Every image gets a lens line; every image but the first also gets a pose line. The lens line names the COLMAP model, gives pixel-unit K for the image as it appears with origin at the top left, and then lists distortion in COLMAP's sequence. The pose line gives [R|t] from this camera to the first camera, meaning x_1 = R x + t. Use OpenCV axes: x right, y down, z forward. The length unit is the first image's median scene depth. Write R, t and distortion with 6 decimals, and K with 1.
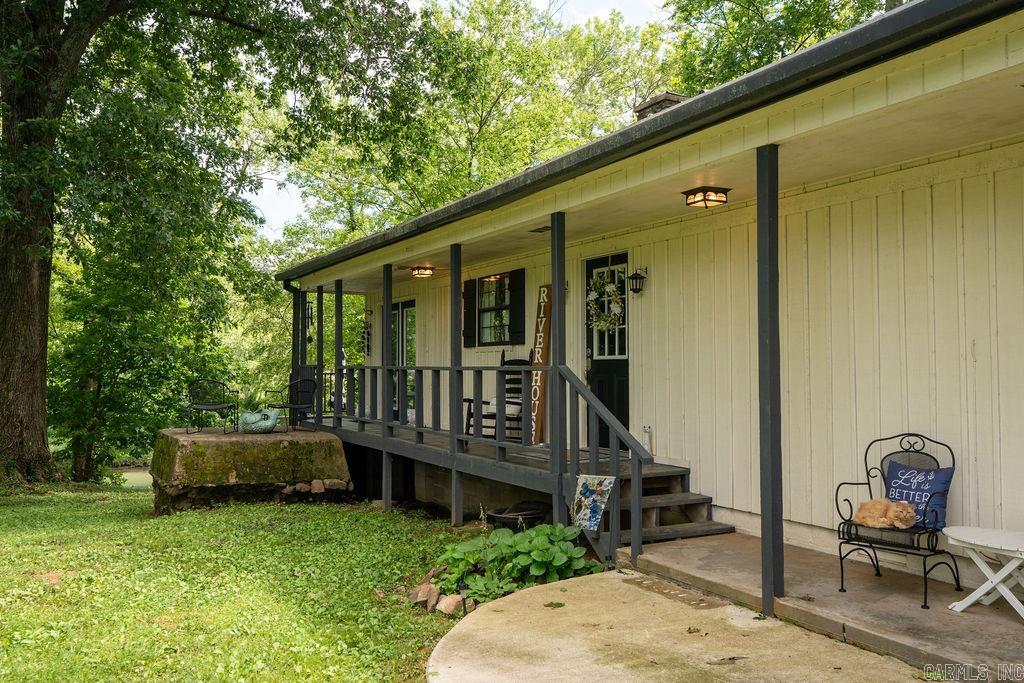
lens RADIAL K [[854.1, 0, 512.0], [0, 854.1, 341.5], [0, 0, 1]] dist [0.008231, -0.000851]
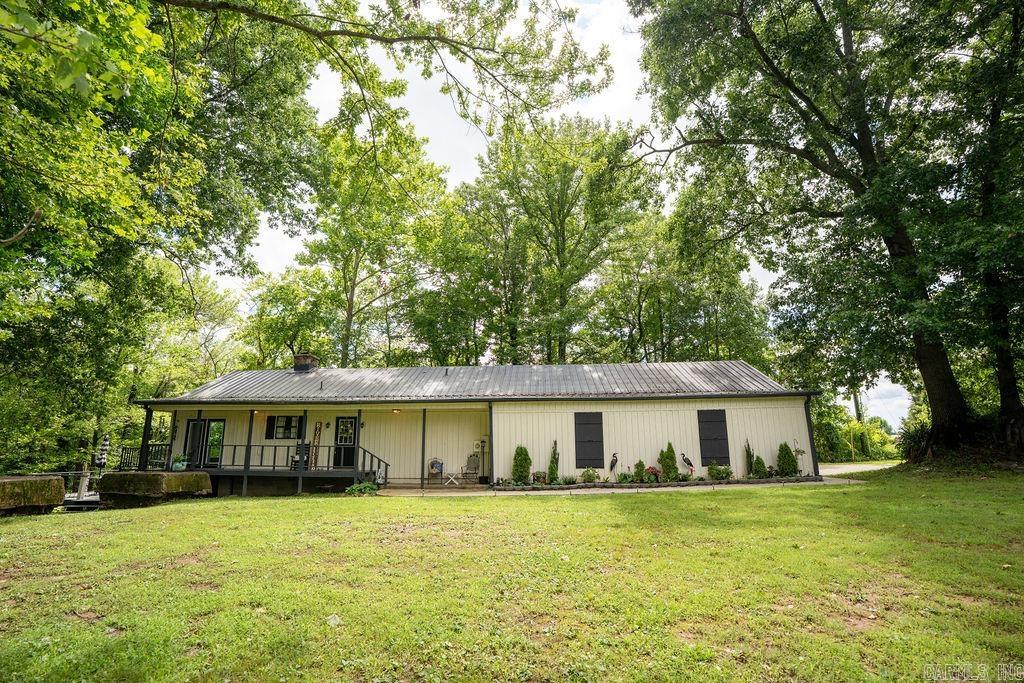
lens RADIAL K [[458.4, 0, 512.0], [0, 458.4, 341.5], [0, 0, 1]] dist [-0.006023, 0.000441]
pose [[0.506740, 0.202327, 0.838020, -1.057382], [-0.024554, 0.975063, -0.220566, 0.006095], [-0.861749, 0.091193, 0.499072, -0.582149]]
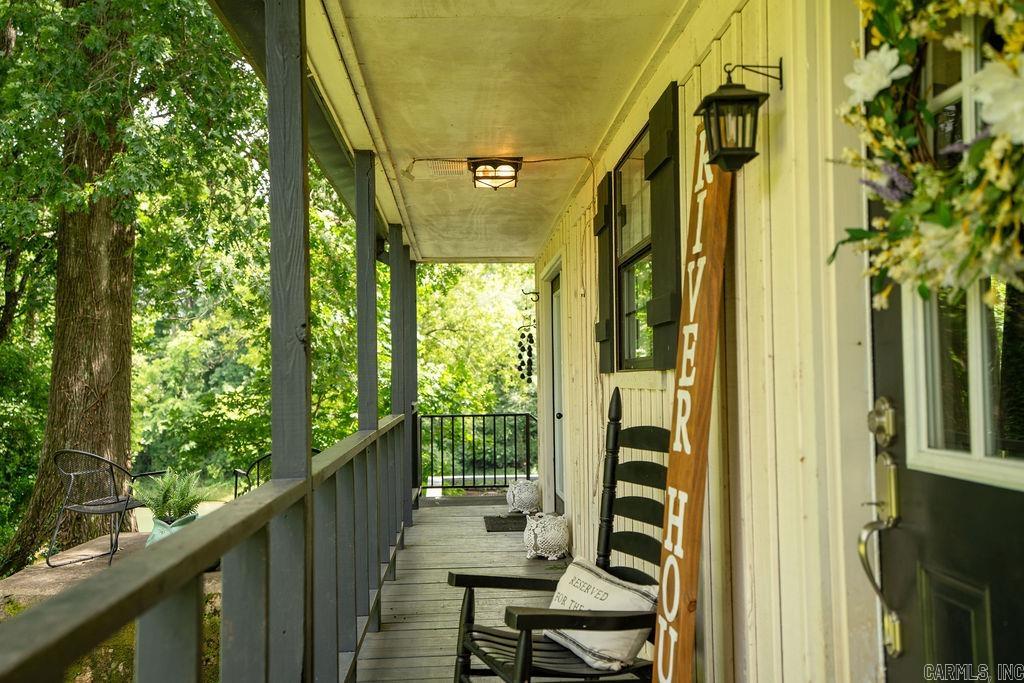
lens RADIAL K [[995.9, 0, 512.0], [0, 995.9, 341.5], [0, 0, 1]] dist [0.078165, -0.000007]
pose [[0.909090, -0.027443, -0.415695, 0.087466], [0.025862, 0.999621, -0.009435, -0.003296], [0.415796, -0.002173, 0.909455, 0.637922]]
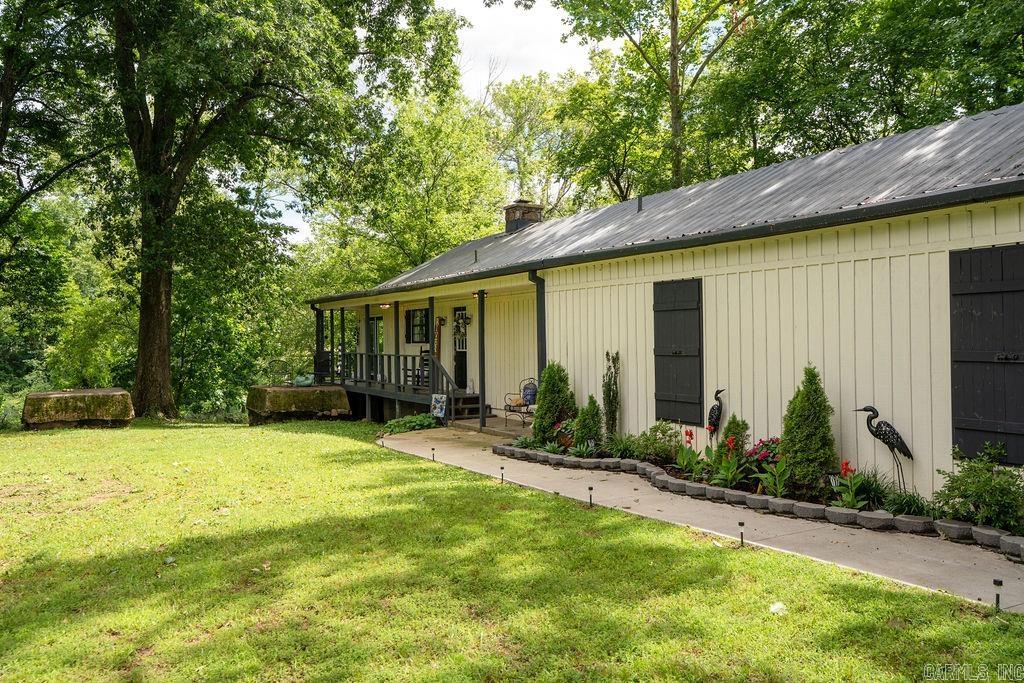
lens RADIAL K [[854.1, 0, 512.0], [0, 854.1, 341.5], [0, 0, 1]] dist [0.008231, -0.000851]
pose [[0.999874, -0.009891, 0.012408, 0.175154], [0.009427, 0.999273, 0.036952, -0.071315], [-0.012764, -0.036830, 0.999240, -1.054247]]
